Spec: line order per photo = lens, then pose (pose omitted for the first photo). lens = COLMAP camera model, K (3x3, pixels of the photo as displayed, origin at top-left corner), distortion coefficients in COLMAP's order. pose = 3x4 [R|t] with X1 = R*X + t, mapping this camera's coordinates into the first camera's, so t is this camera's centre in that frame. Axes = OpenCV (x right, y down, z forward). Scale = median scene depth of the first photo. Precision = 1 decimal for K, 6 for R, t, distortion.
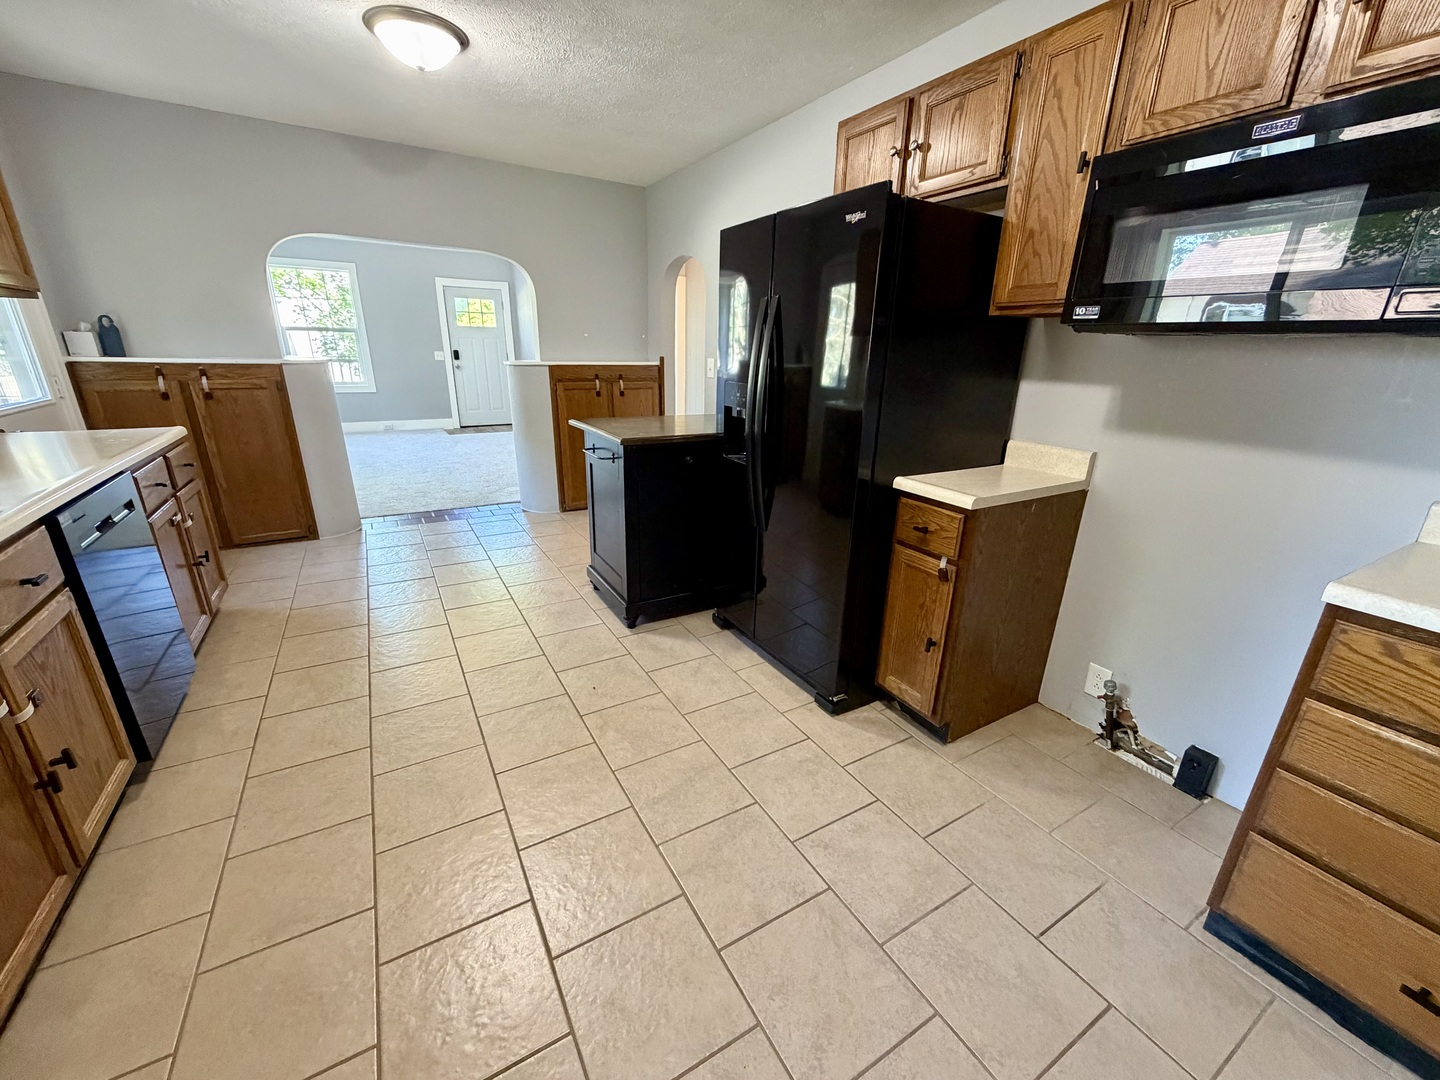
lens RADIAL K [[574.0, 0, 708.3], [0, 574.0, 539.2], [0, 0, 1]] dist [0.003342, 0.000130]
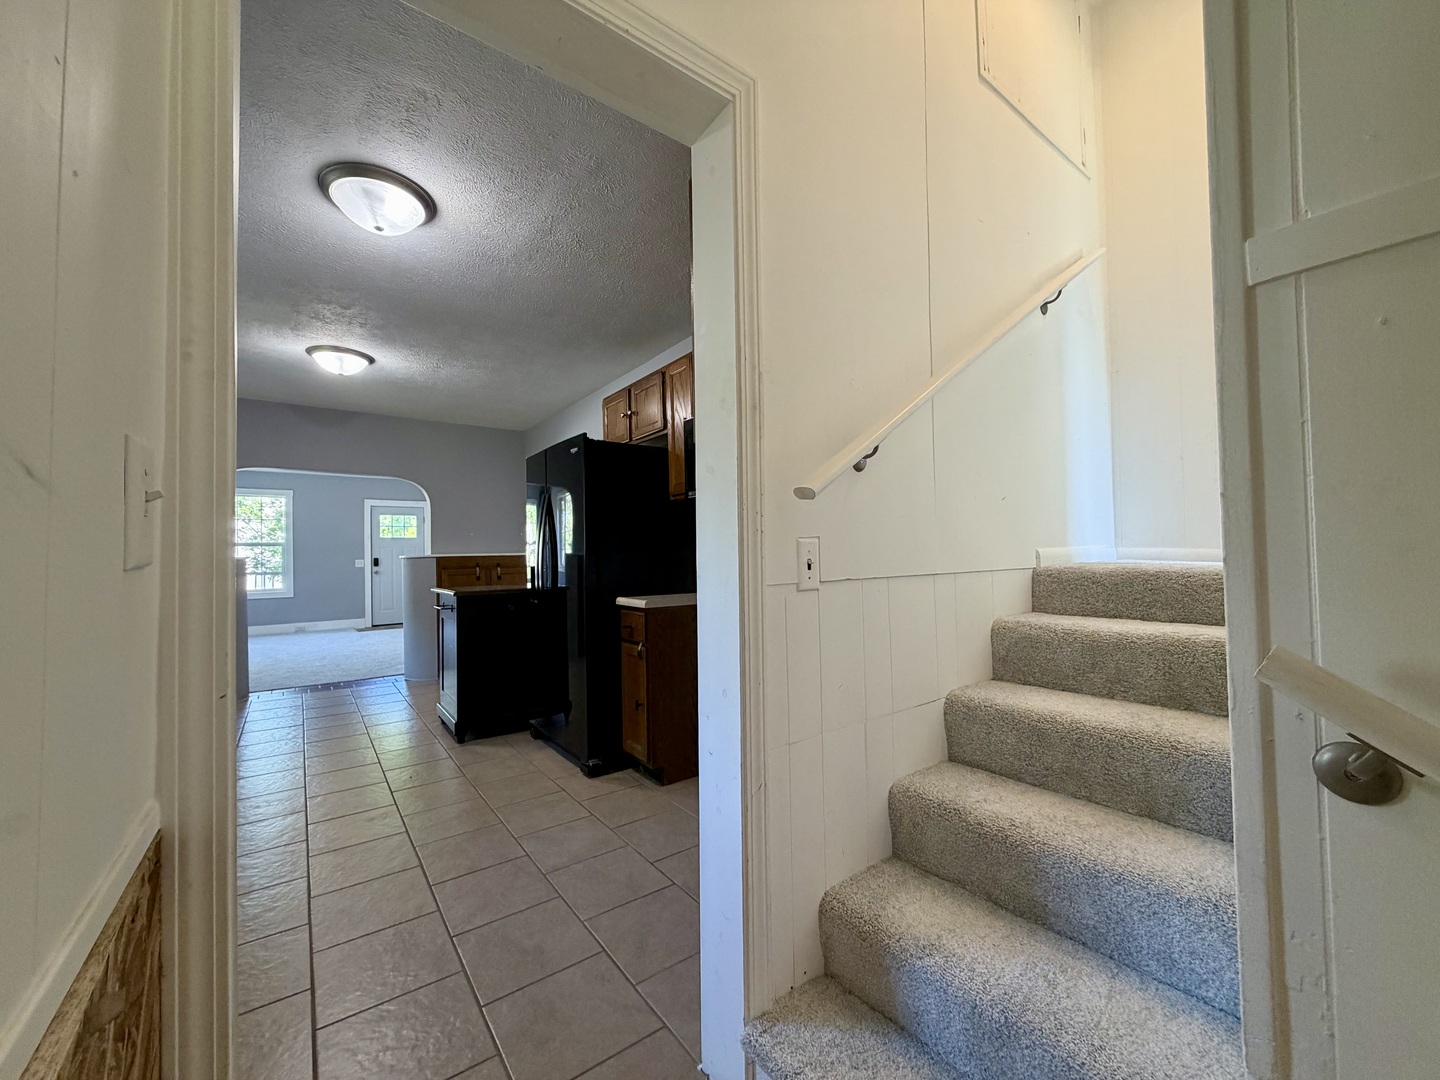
lens RADIAL K [[574.0, 0, 708.3], [0, 574.0, 539.2], [0, 0, 1]] dist [0.003342, 0.000130]
pose [[0.994144, -0.037798, 0.101233, 0.323243], [0.070376, 0.937382, -0.341118, 0.224489], [-0.082001, 0.346245, 0.934554, -0.404397]]
